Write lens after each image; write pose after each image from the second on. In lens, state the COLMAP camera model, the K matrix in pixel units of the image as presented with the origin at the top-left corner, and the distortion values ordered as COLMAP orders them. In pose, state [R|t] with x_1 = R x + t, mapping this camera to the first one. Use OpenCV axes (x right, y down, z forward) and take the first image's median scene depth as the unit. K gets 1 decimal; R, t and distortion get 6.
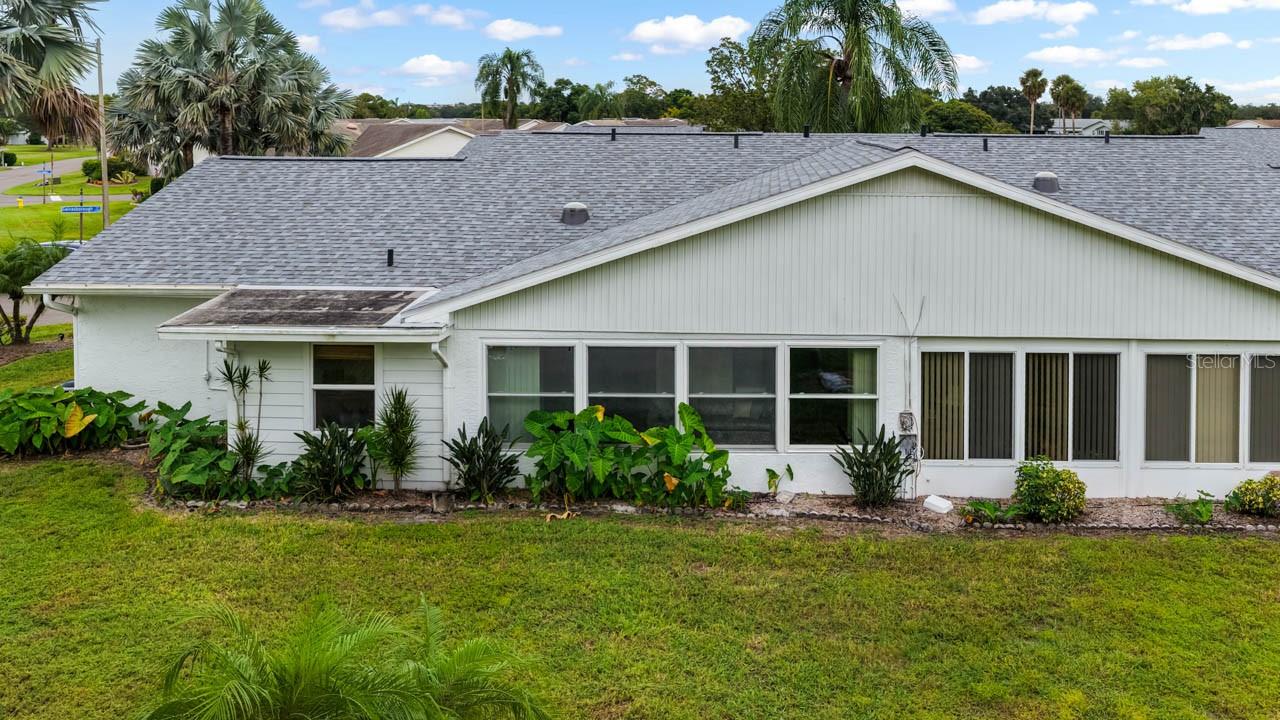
lens RADIAL K [[1095.5, 0, 638.7], [0, 1095.5, 238.3], [0, 0, 1]] dist [-0.005085, 0.013211]
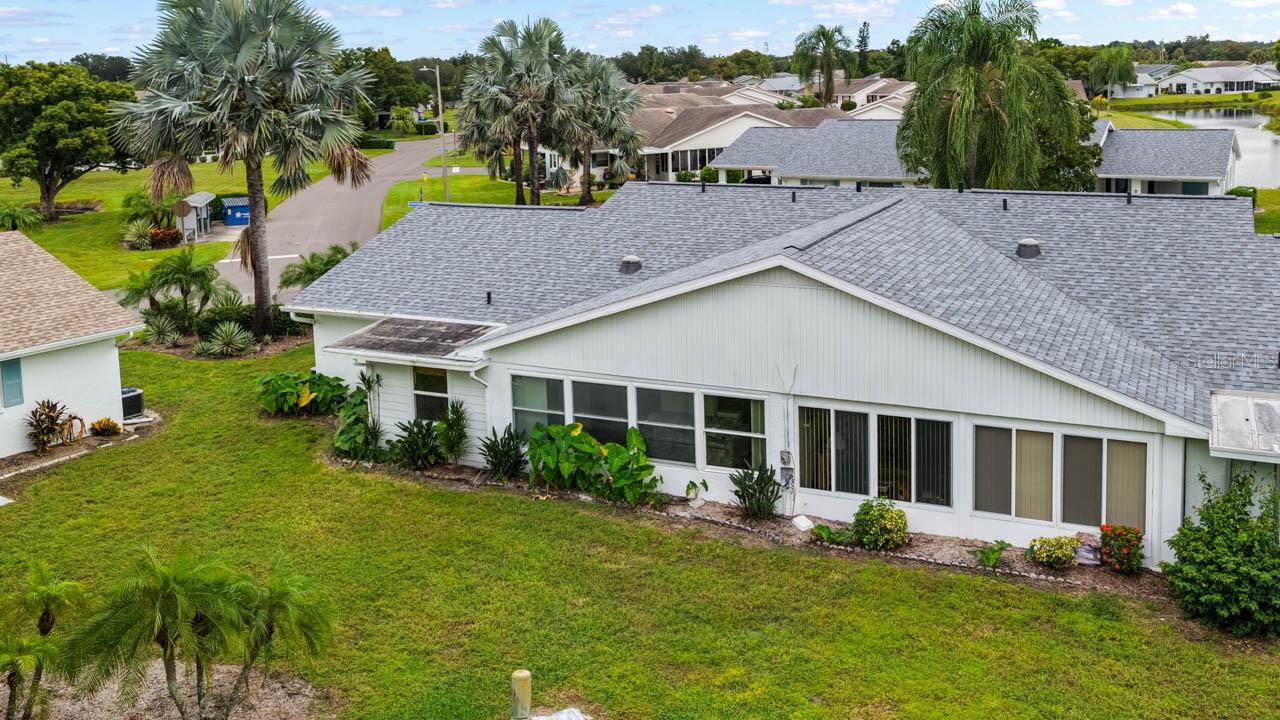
lens RADIAL K [[1115.3, 0, 639.8], [0, 1115.3, 272.5], [0, 0, 1]] dist [0.004165, 0.003061]
pose [[0.915467, 0.039014, -0.400498, 0.602358], [0.002732, 0.994663, 0.103139, -0.186905], [0.402385, -0.095514, 0.910474, -0.252224]]
